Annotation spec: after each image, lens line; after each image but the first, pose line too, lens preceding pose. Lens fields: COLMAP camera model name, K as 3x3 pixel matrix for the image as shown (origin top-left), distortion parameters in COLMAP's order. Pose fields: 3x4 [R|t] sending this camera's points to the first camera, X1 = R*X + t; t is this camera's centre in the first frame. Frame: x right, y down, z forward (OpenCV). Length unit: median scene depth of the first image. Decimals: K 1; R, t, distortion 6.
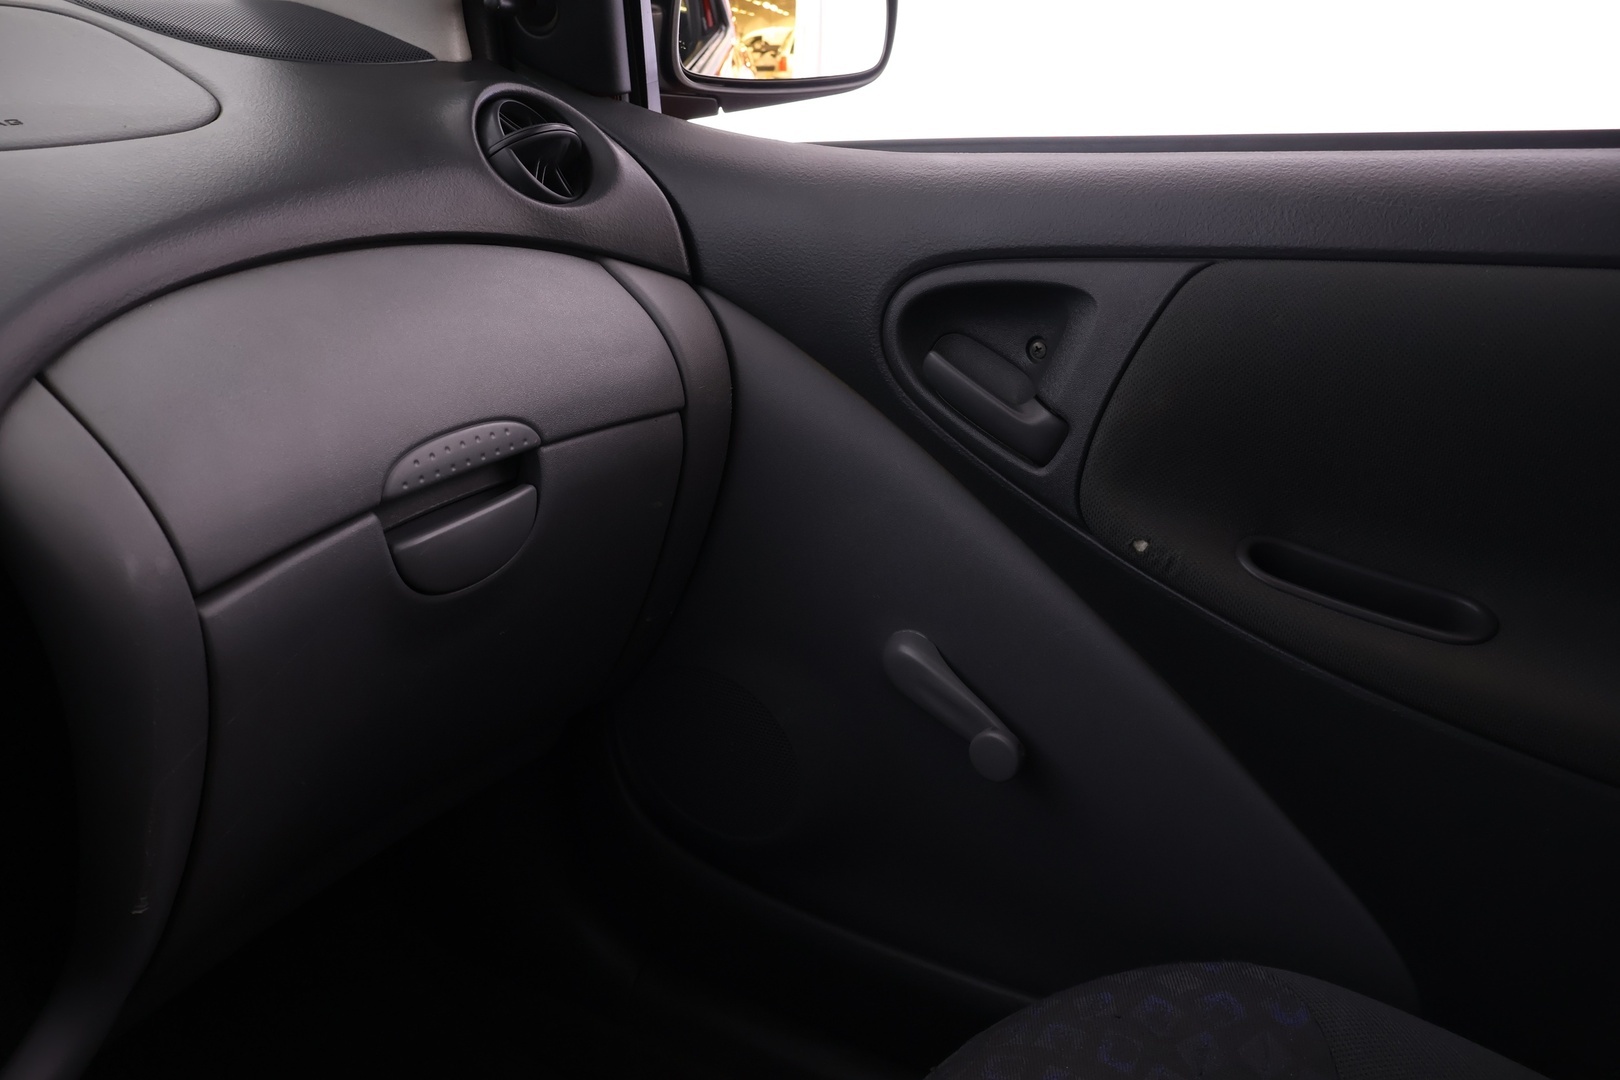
lens RADIAL K [[1395.6, 0, 806.5], [0, 1395.6, 549.4], [0, 0, 1]] dist [0.005106, -0.007722]
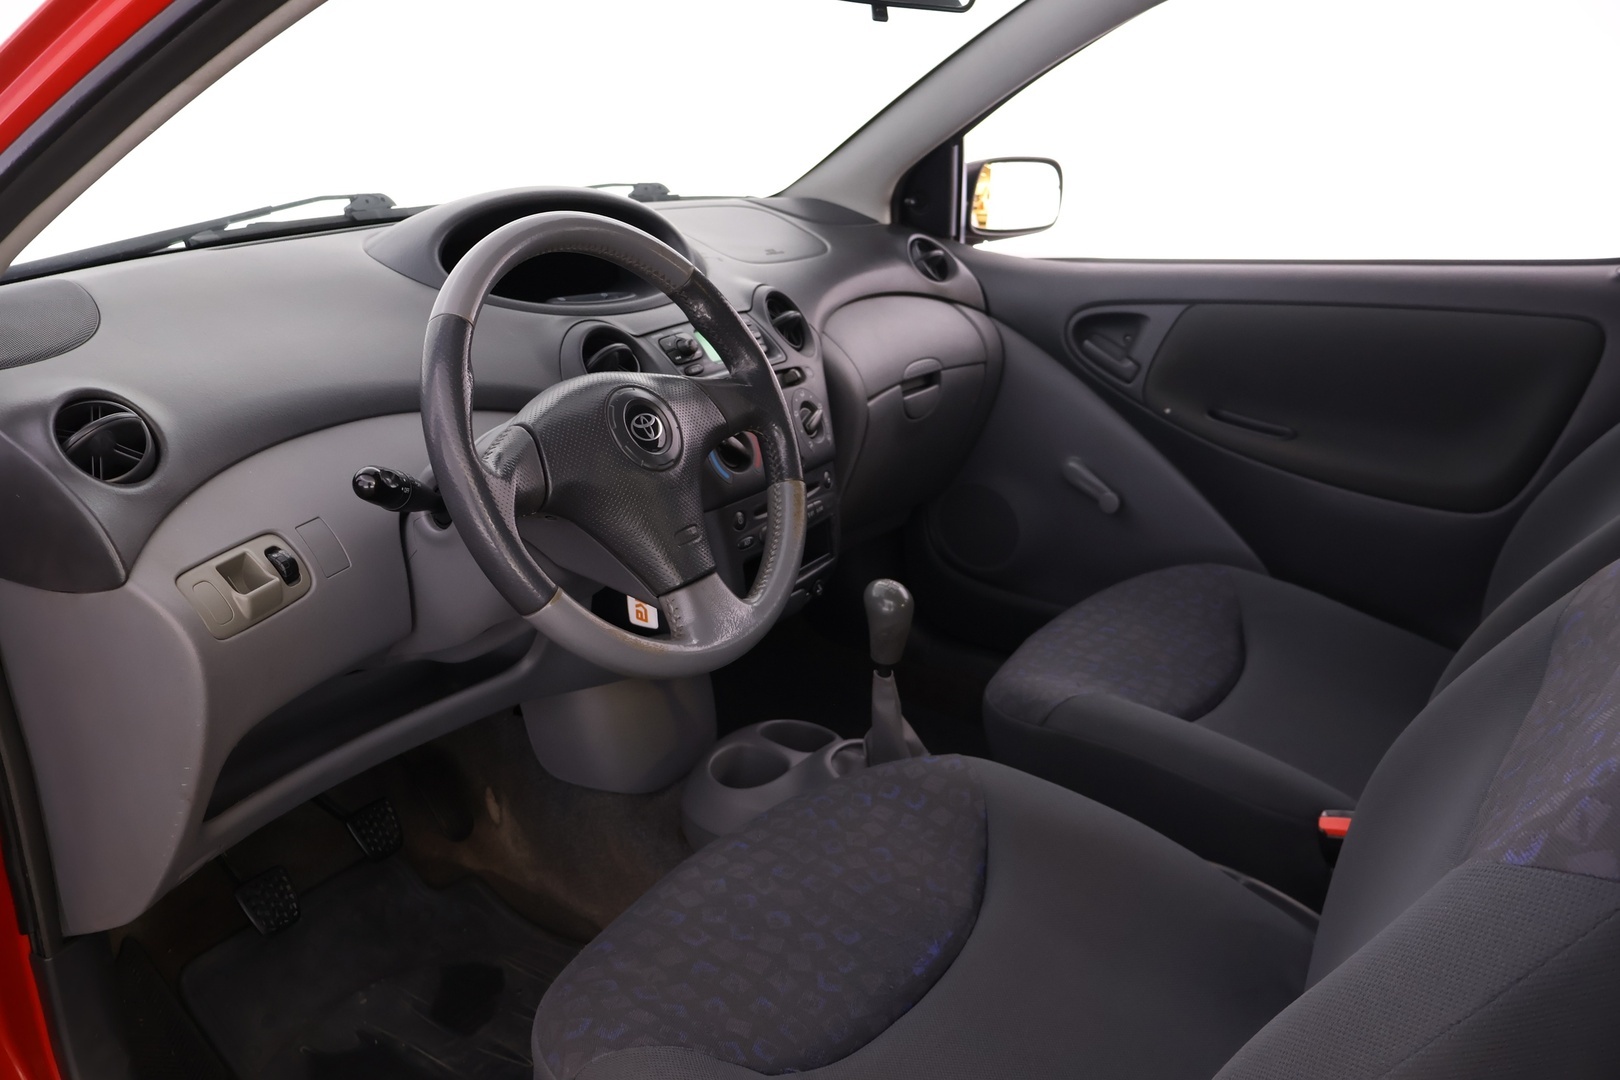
lens RADIAL K [[1395.6, 0, 811.1], [0, 1395.6, 527.7], [0, 0, 1]] dist [0.005106, -0.007722]
pose [[0.998428, 0.018977, -0.052733, -0.269395], [-0.022703, 0.997218, -0.070996, 0.390078], [0.051239, 0.072081, 0.996082, -1.530781]]
